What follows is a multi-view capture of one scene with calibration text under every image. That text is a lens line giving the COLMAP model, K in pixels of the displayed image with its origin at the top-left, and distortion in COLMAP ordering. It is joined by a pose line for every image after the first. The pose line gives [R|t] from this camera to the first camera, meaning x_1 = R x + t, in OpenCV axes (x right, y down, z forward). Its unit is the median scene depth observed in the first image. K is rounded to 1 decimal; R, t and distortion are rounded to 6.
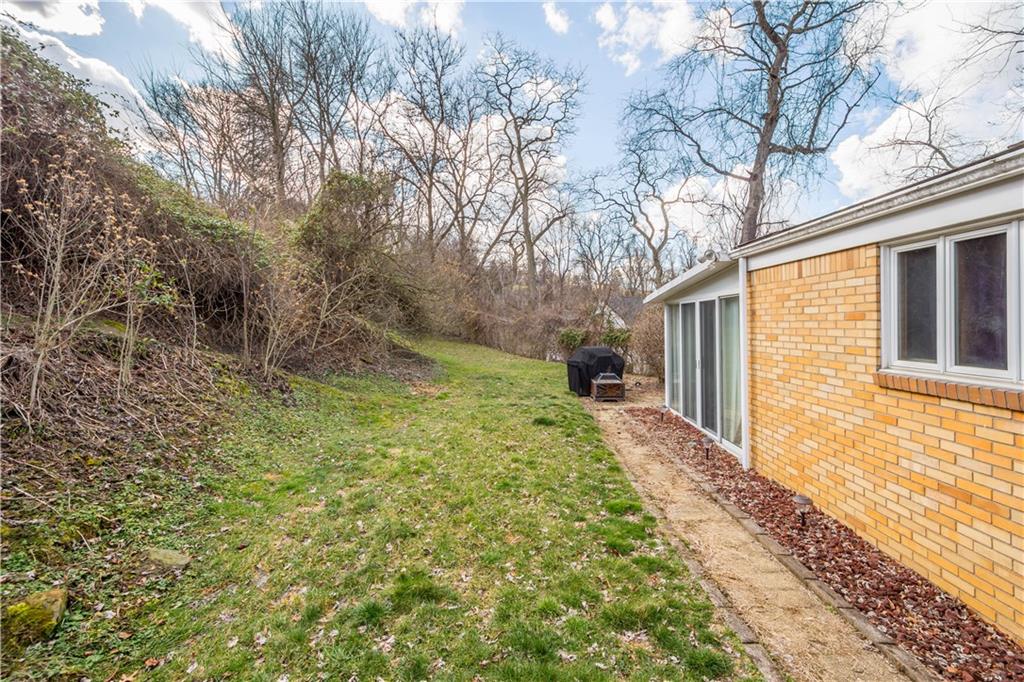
lens RADIAL K [[453.9, 0, 512.0], [0, 453.9, 341.0], [0, 0, 1]] dist [0.018264, -0.006309]
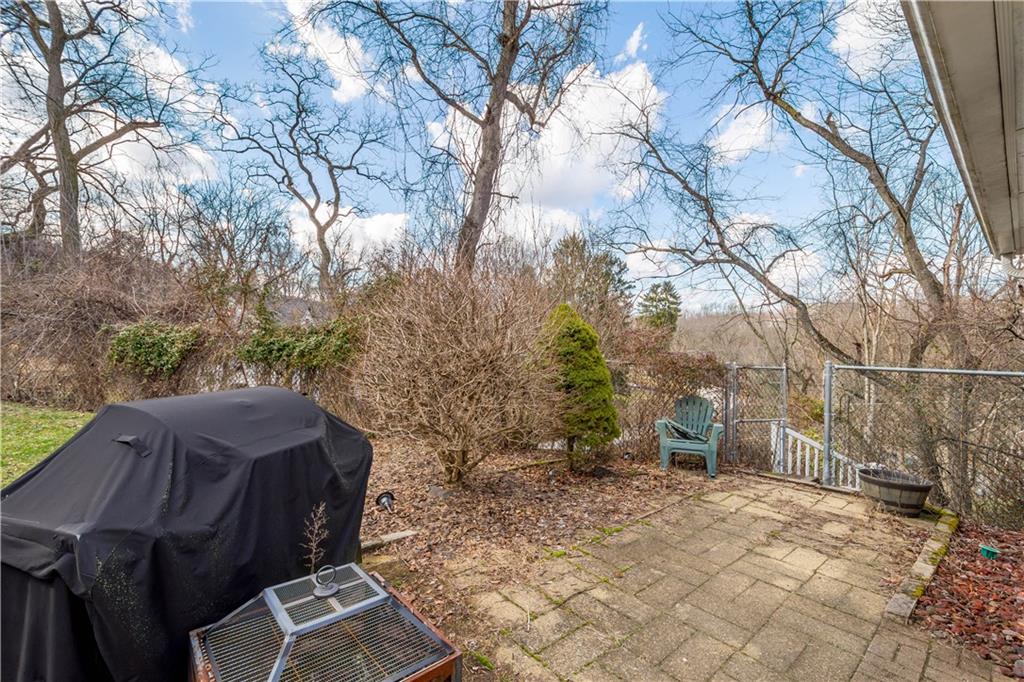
lens RADIAL K [[453.9, 0, 512.0], [0, 453.9, 341.0], [0, 0, 1]] dist [0.018264, -0.006309]
pose [[0.731314, 0.018393, 0.681793, 0.050020], [-0.000407, 0.999648, -0.026532, -0.001337], [-0.682041, 0.019125, 0.731064, 0.278635]]
